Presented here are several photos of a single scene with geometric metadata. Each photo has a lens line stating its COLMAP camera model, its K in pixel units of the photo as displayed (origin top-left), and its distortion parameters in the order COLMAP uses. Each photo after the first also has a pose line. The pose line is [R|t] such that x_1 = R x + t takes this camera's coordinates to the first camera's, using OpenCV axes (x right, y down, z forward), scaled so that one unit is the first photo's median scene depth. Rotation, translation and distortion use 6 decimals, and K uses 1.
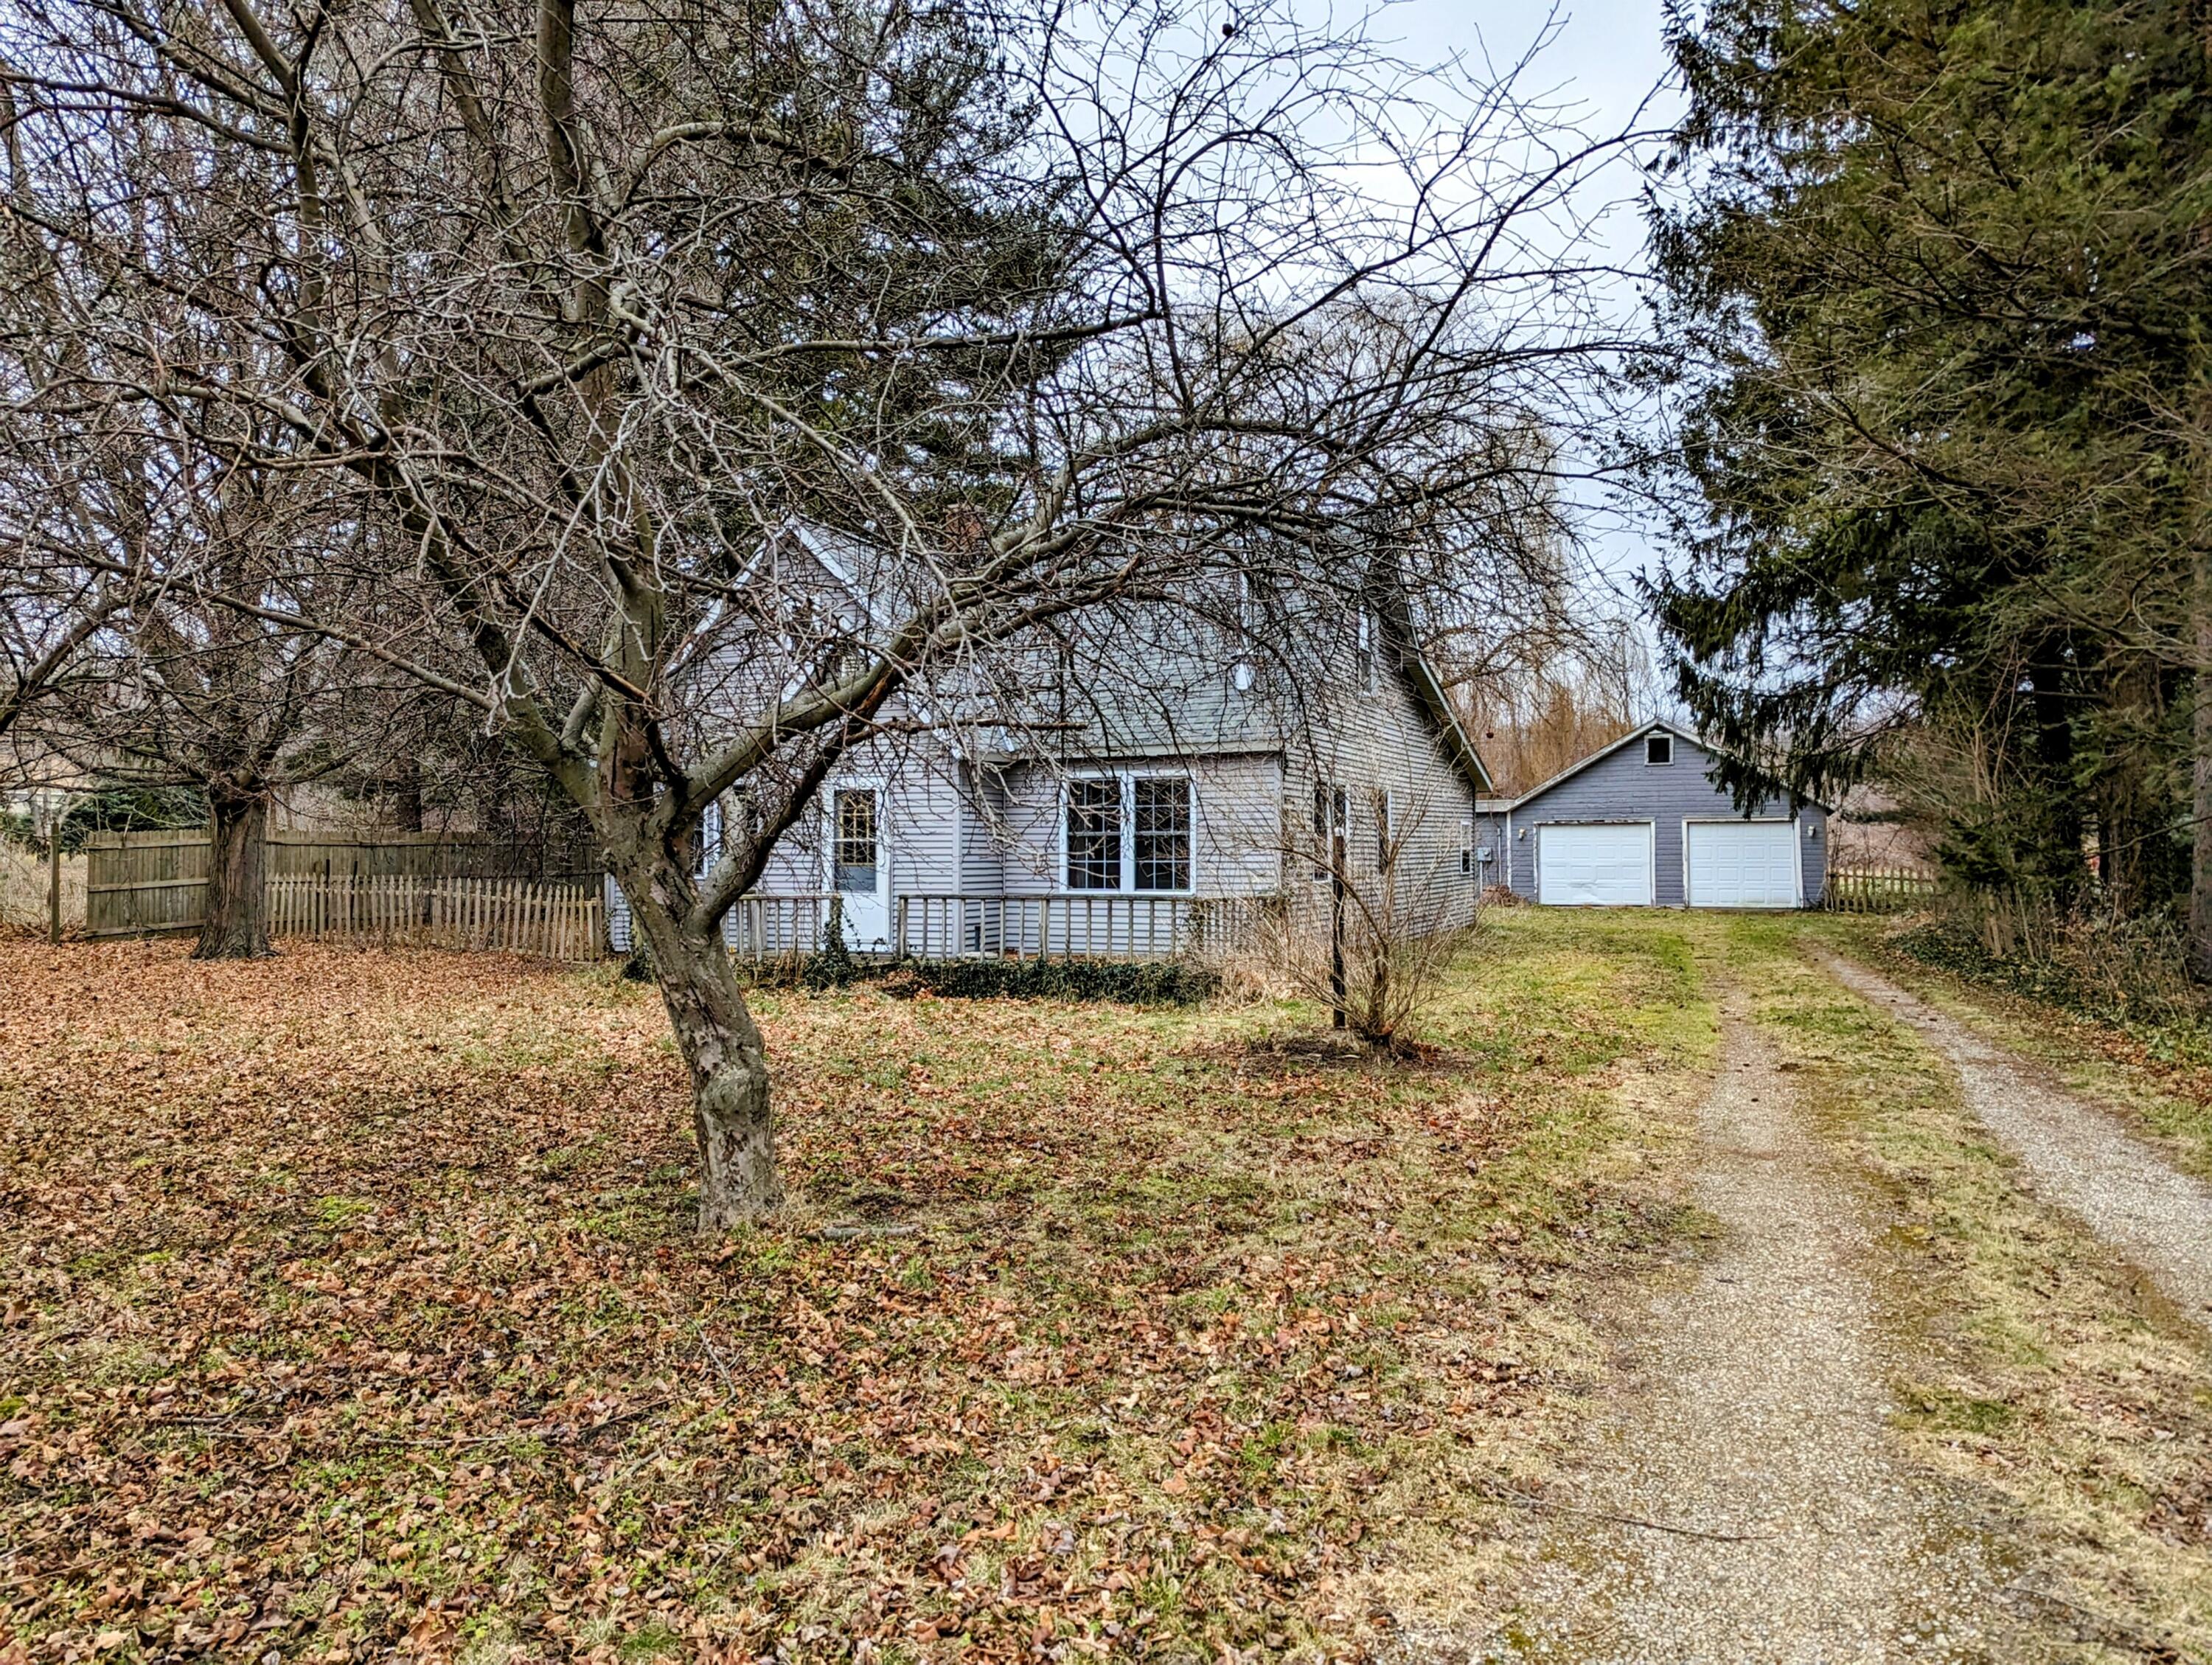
lens RADIAL K [[1533.6, 0, 1106.0], [0, 1533.6, 832.5], [0, 0, 1]] dist [0.090738, -0.001971]
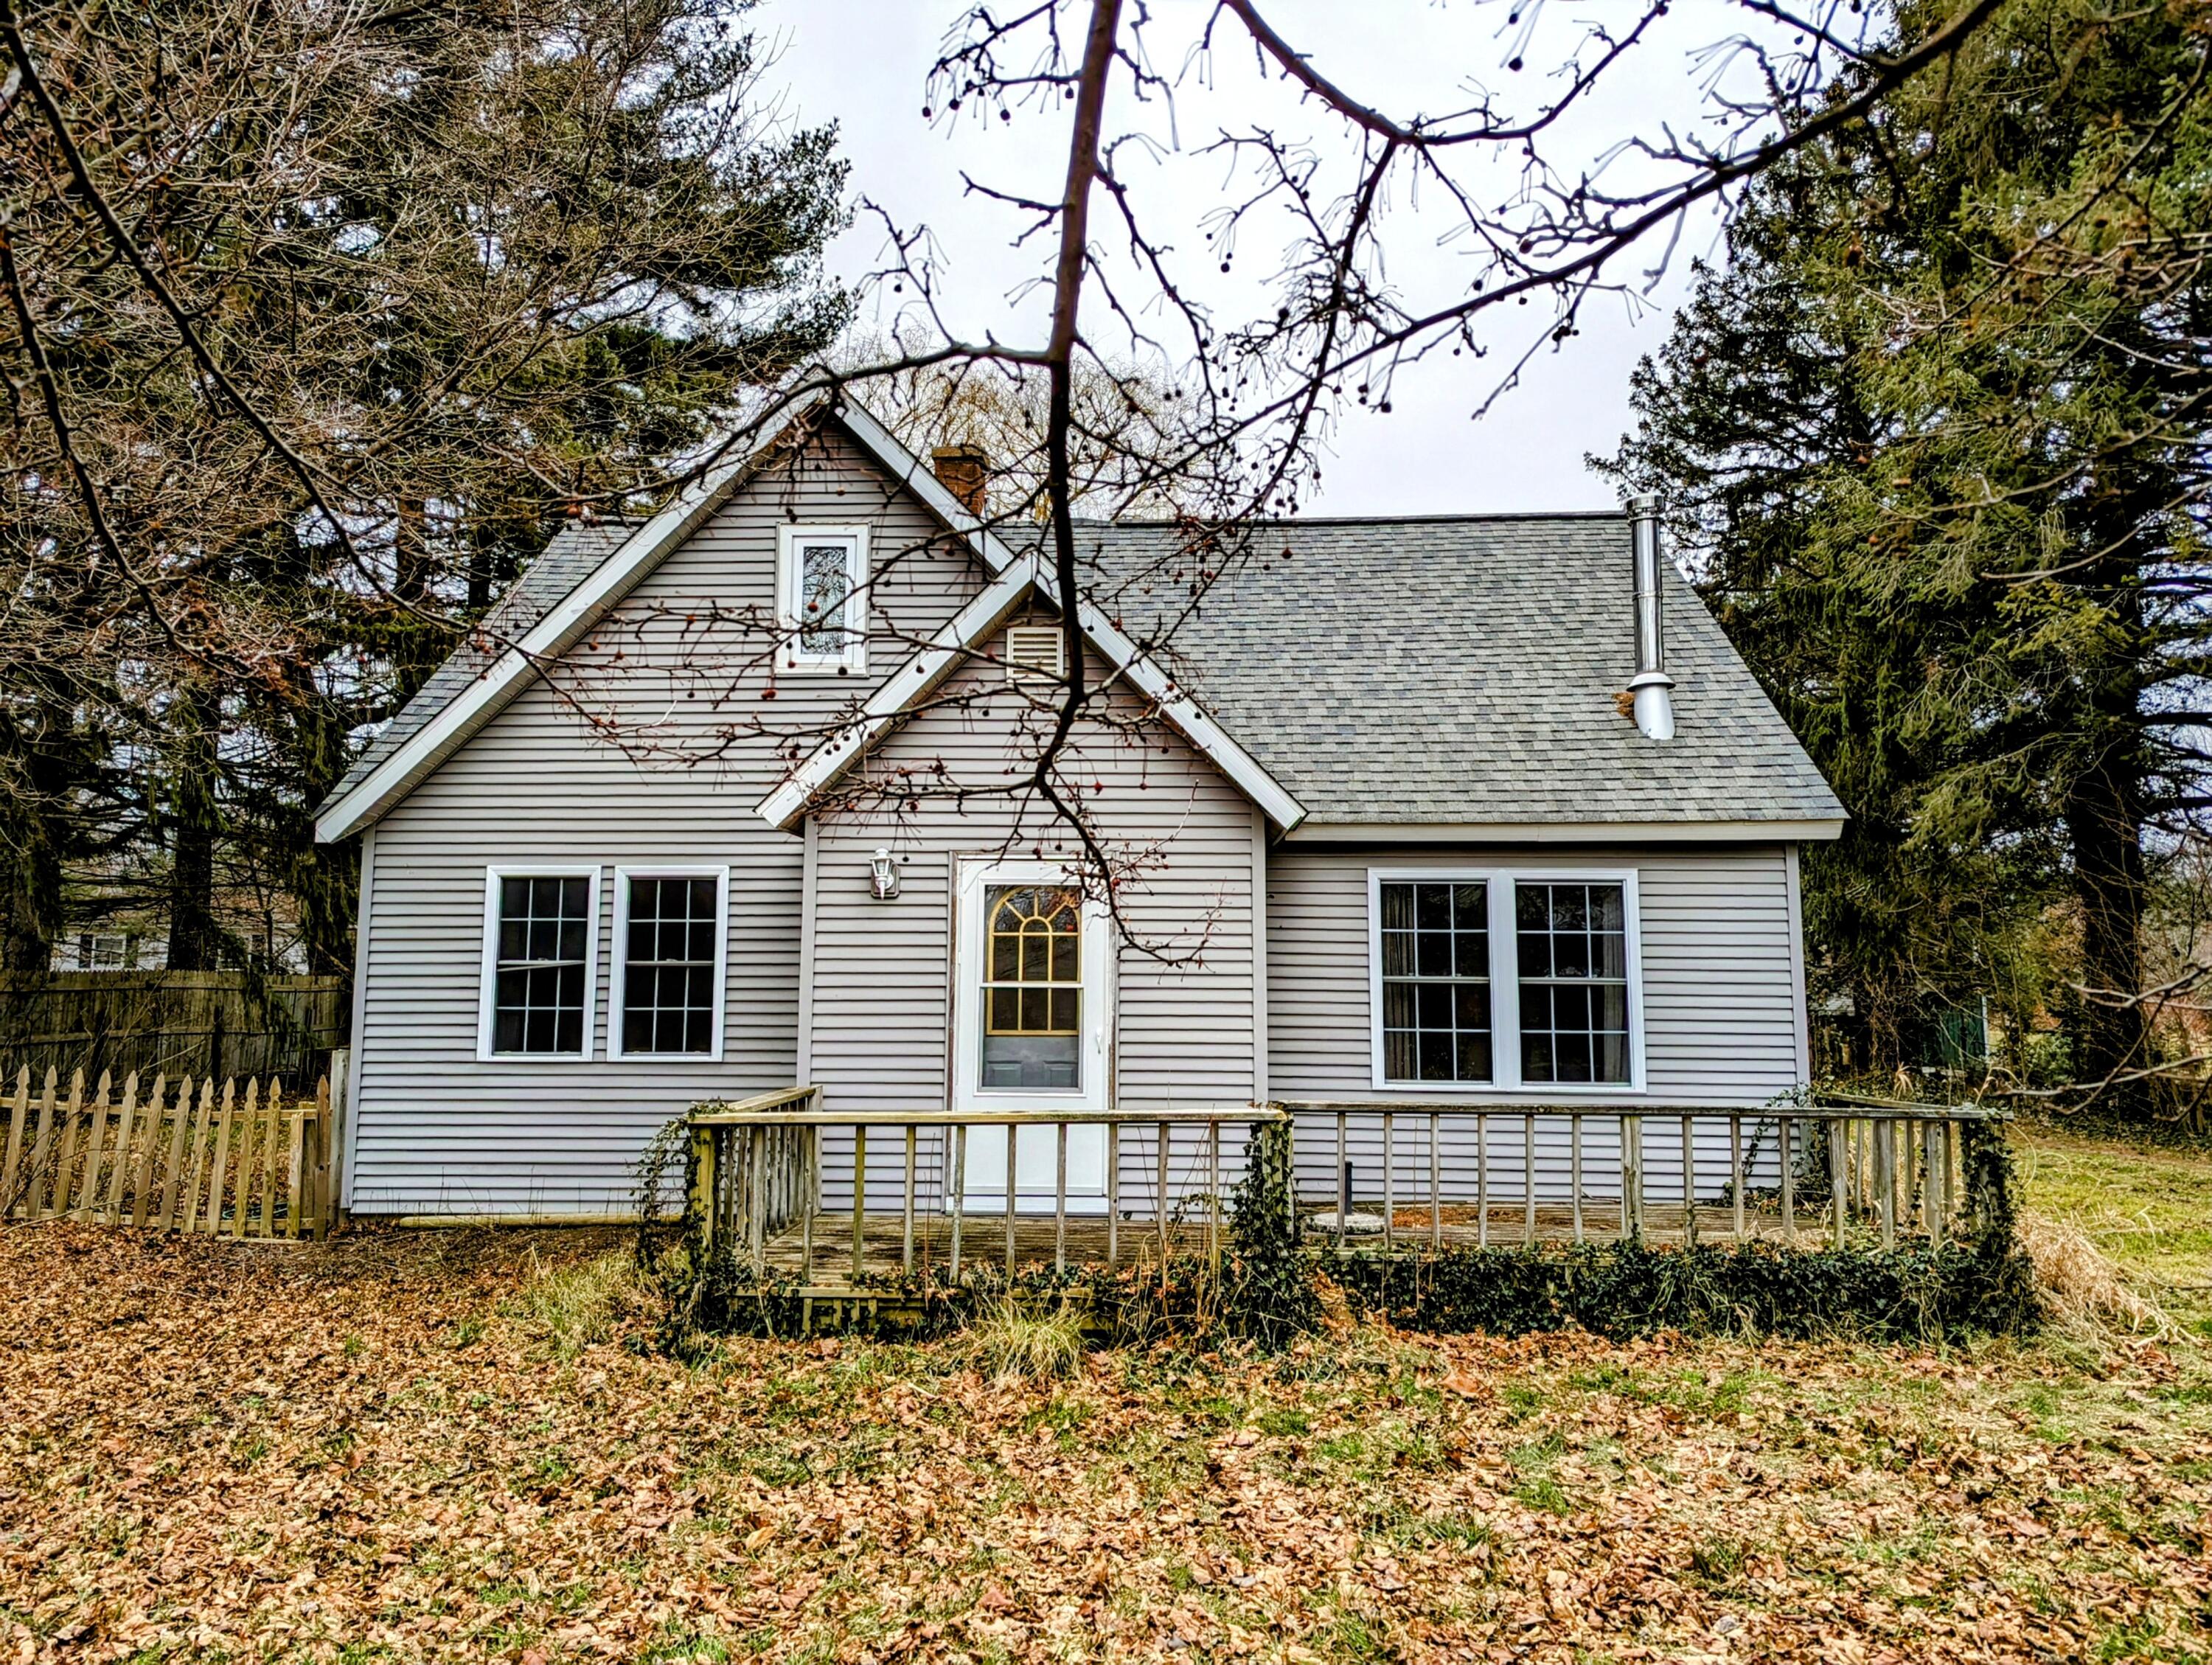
lens RADIAL K [[1533.6, 0, 1106.0], [0, 1533.6, 832.5], [0, 0, 1]] dist [0.090738, -0.001971]
pose [[0.930434, 0.052953, 0.362615, -0.247241], [-0.016988, 0.994674, -0.101664, 0.005204], [-0.366067, 0.088432, 0.926377, 0.396534]]
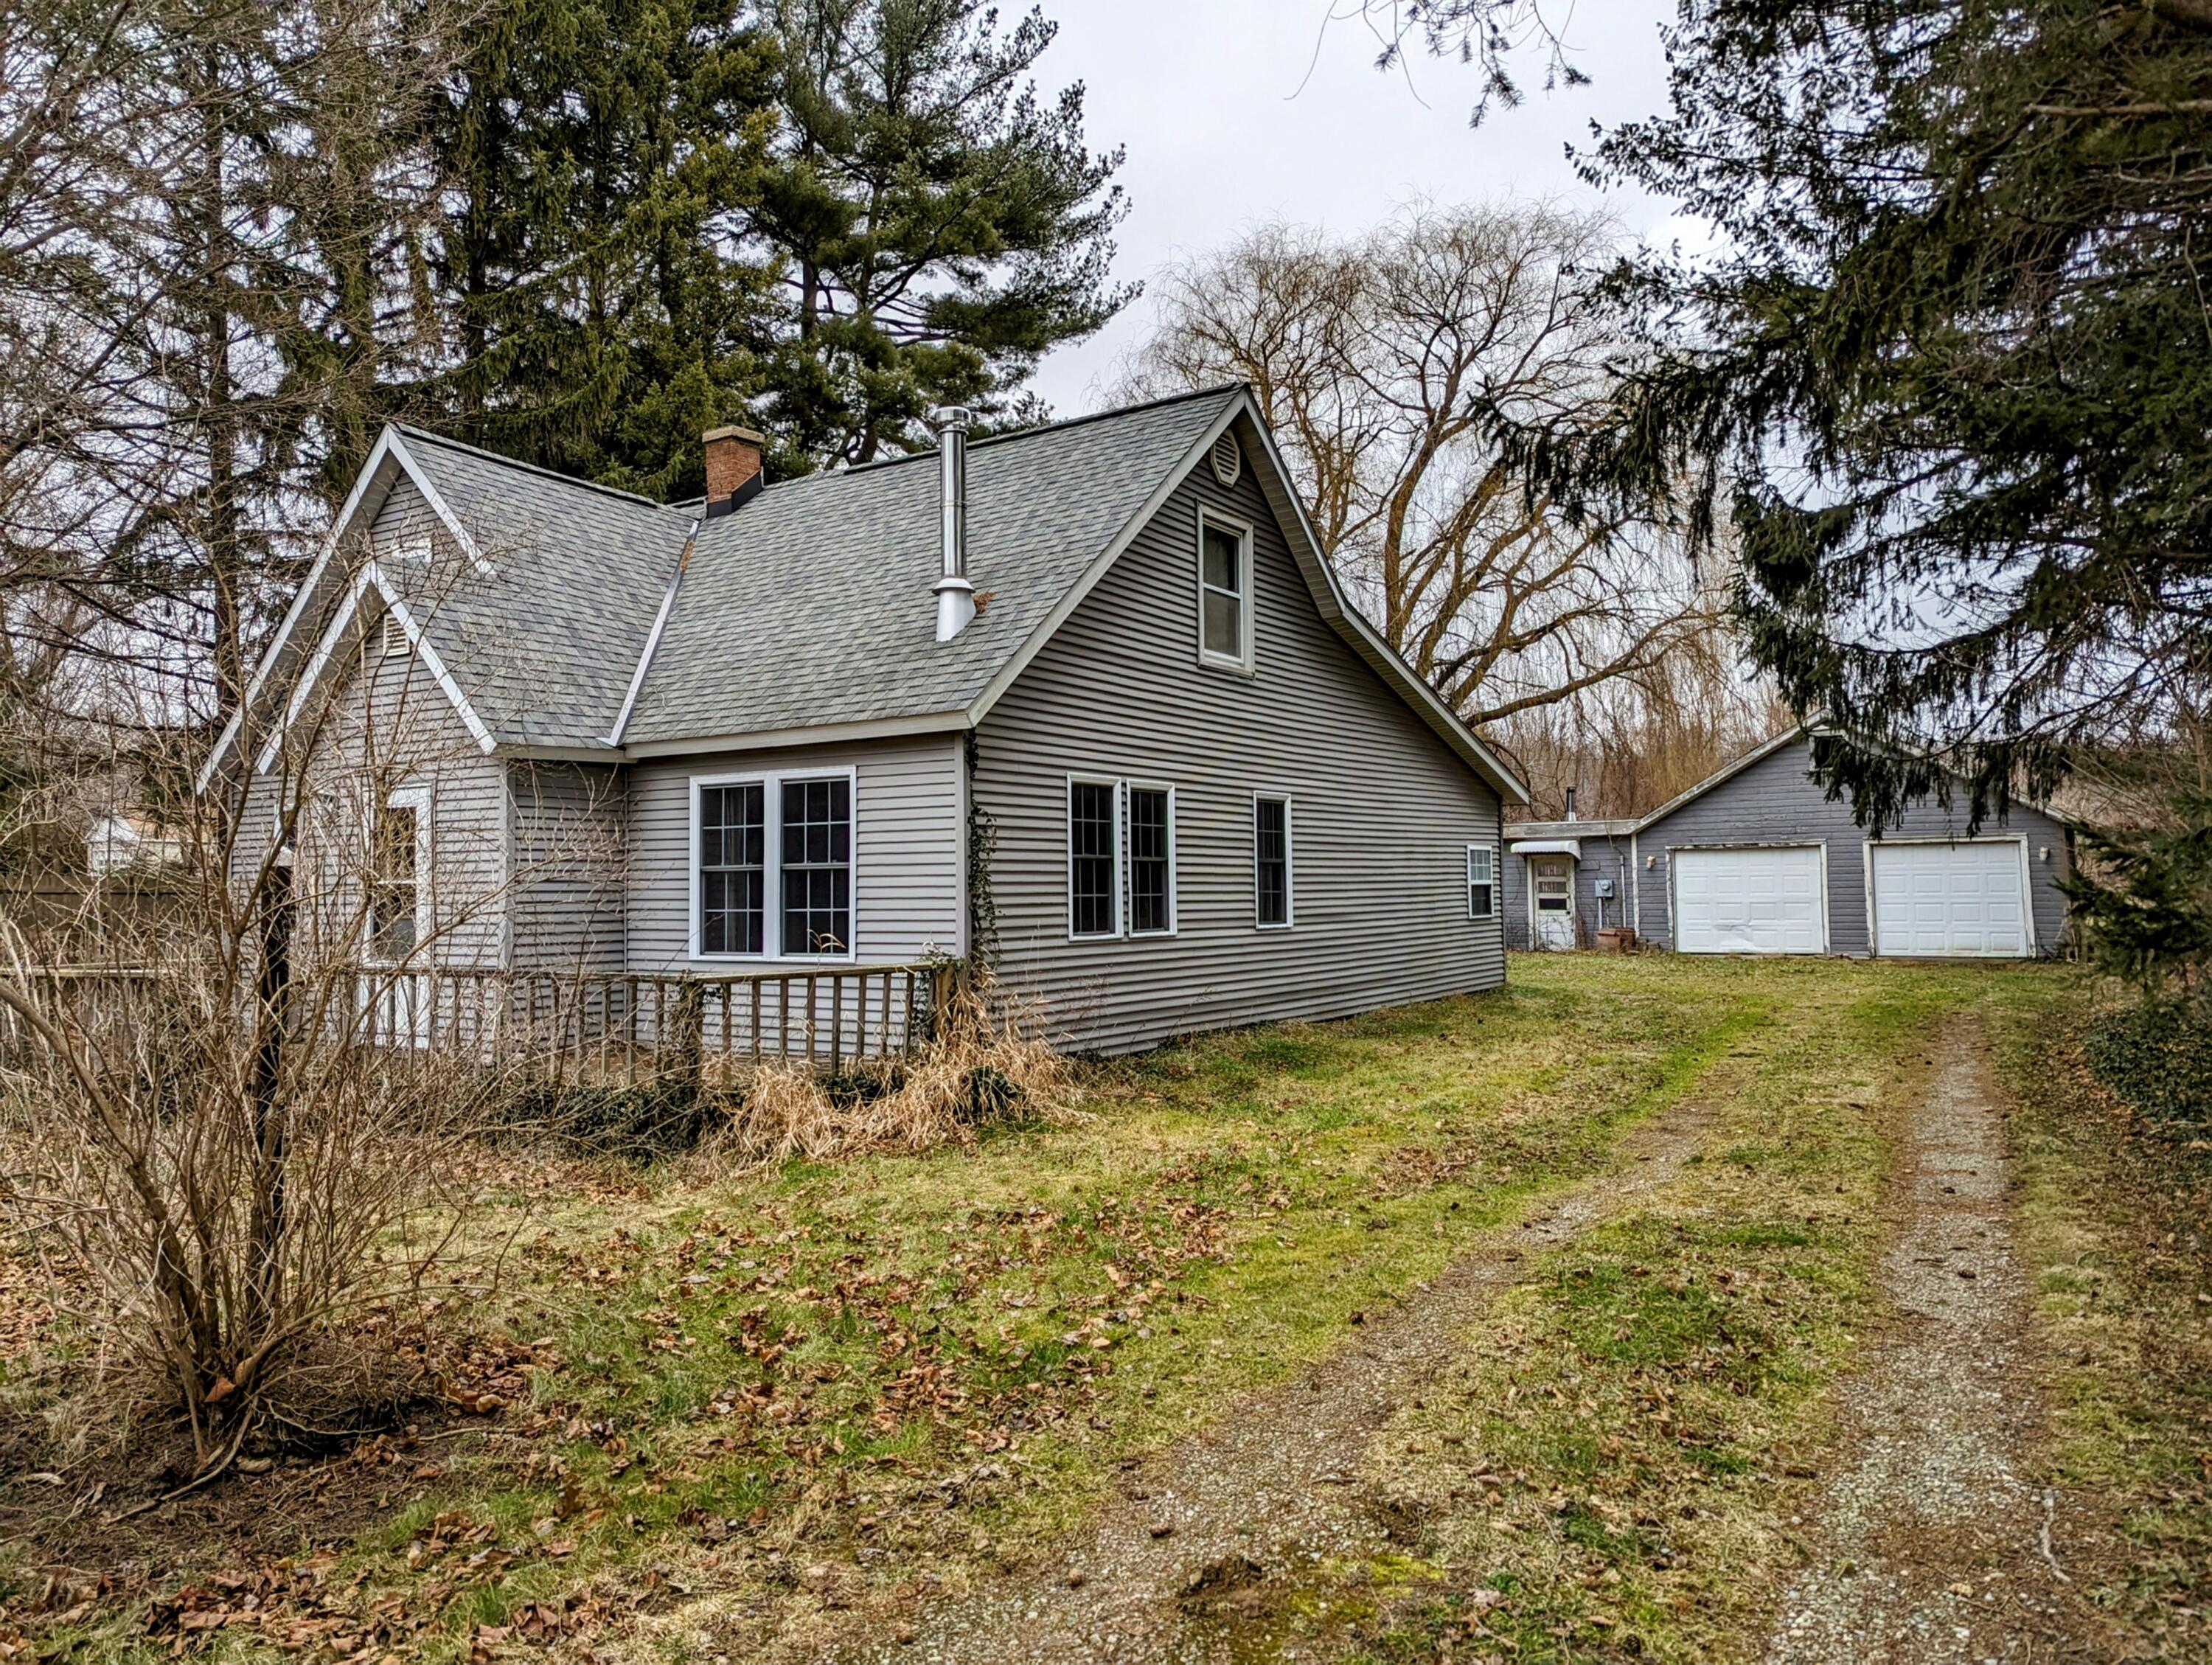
lens RADIAL K [[1545.4, 0, 1102.9], [0, 1545.4, 798.0], [0, 0, 1]] dist [0.066750, -0.000480]
pose [[0.988079, -0.014800, -0.153237, 0.191391], [0.008227, 0.999022, -0.043439, 0.000974], [0.153730, 0.041661, 0.987234, 0.279064]]
